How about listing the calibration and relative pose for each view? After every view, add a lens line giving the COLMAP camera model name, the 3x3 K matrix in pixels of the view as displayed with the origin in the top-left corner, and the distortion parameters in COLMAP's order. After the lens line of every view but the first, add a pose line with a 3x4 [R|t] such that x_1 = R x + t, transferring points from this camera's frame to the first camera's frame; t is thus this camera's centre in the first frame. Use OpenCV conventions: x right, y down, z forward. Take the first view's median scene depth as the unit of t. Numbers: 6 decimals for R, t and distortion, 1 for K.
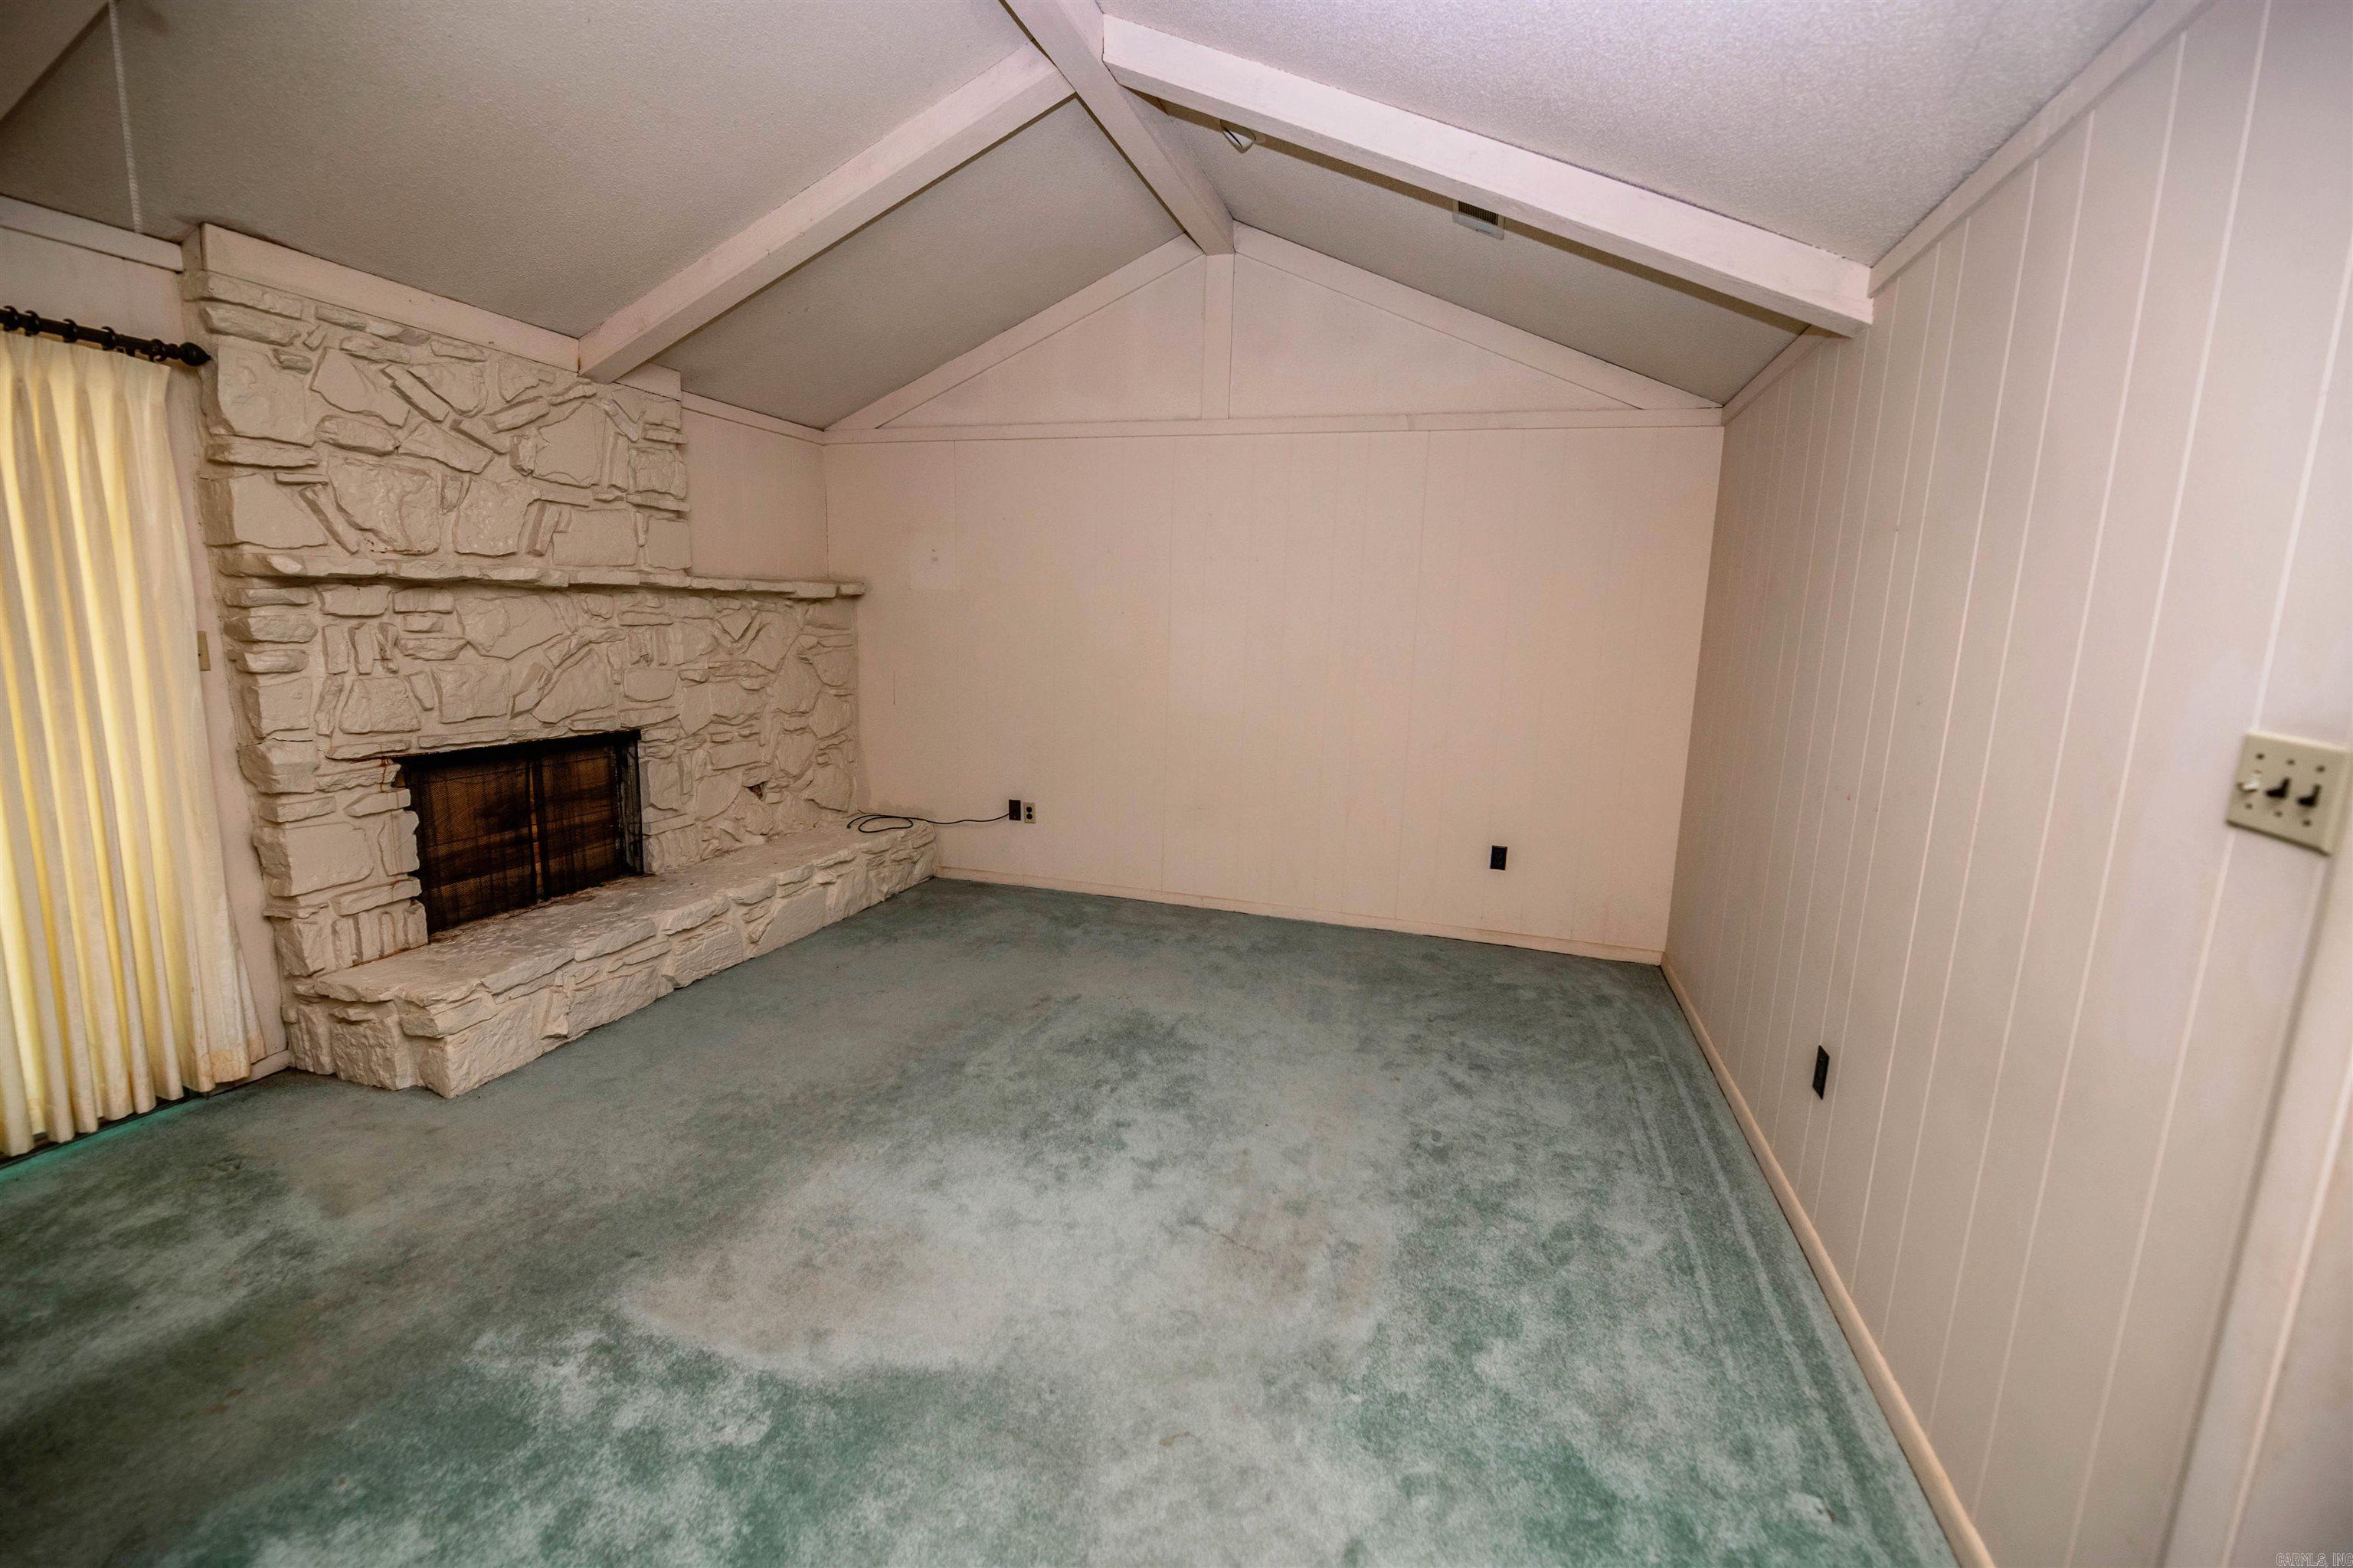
lens RADIAL K [[969.4, 0, 1185.6], [0, 969.4, 781.9], [0, 0, 1]] dist [-0.001188, -0.000537]
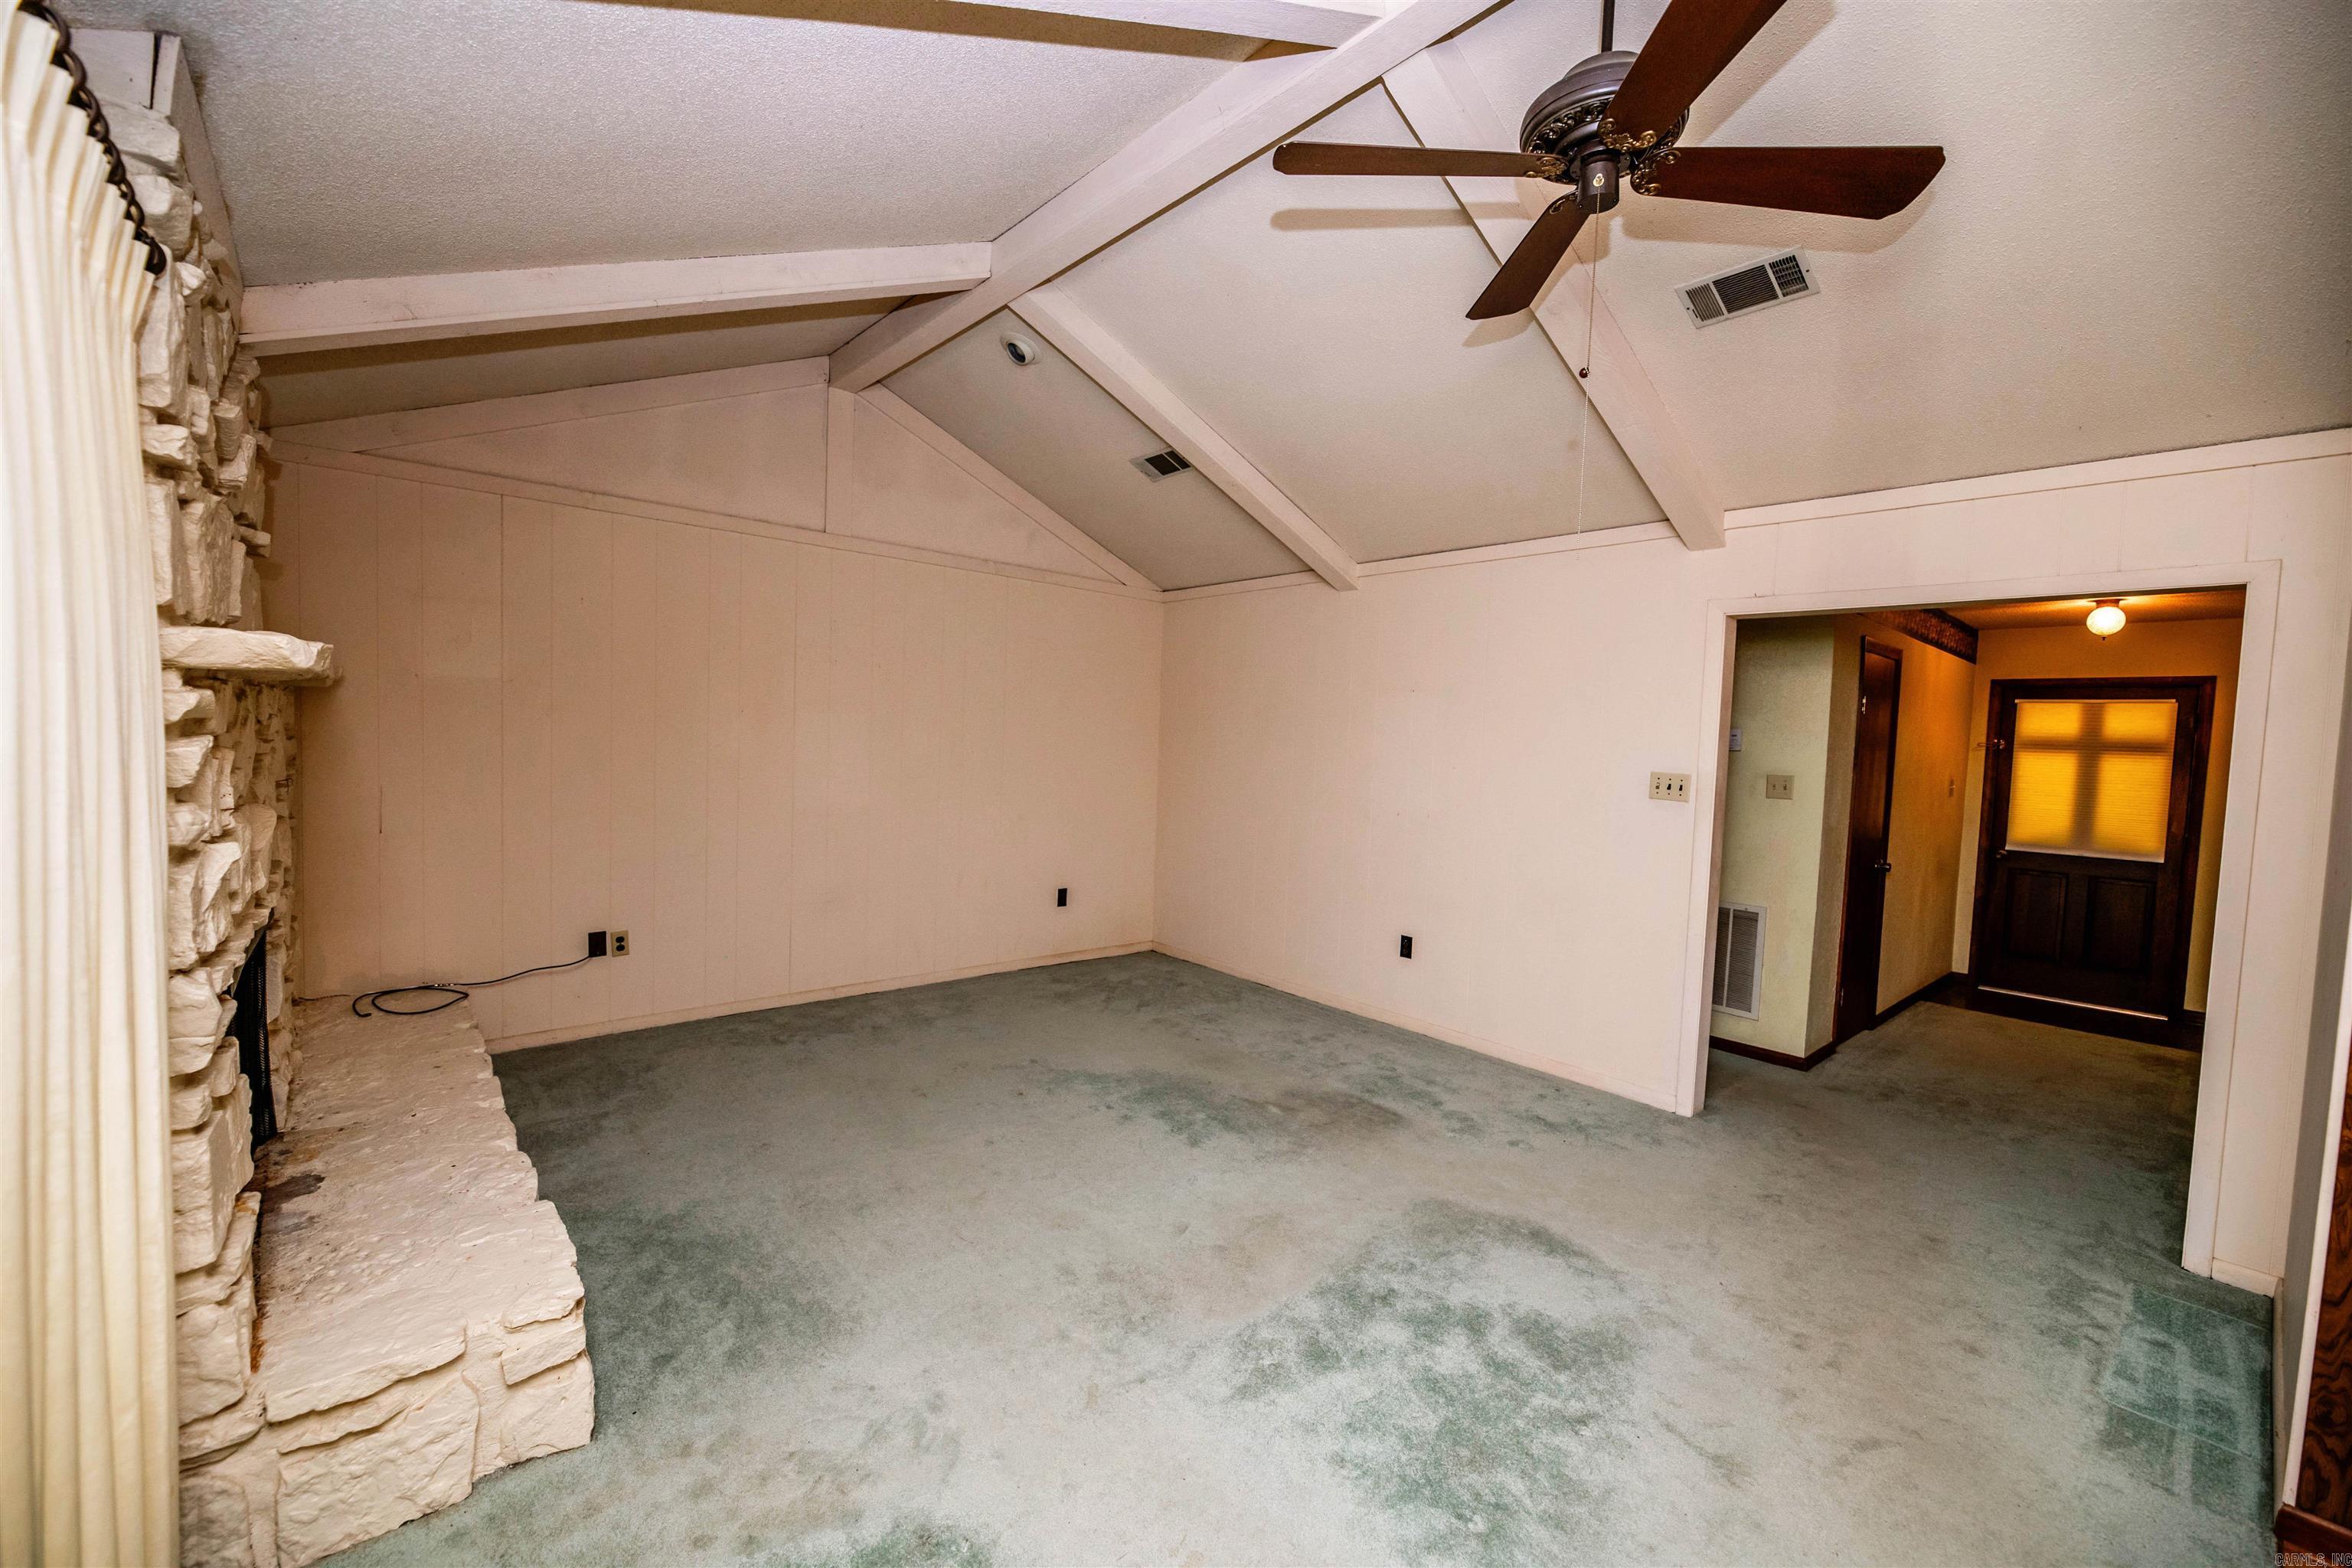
lens RADIAL K [[949.3, 0, 1176.0], [0, 949.3, 784.0], [0, 0, 1]] dist [-0.000067, -0.000127]
pose [[0.526591, -0.058432, 0.848108, -0.852572], [0.120155, 0.992736, -0.006208, -0.061084], [-0.841584, 0.105174, 0.529787, 0.196846]]
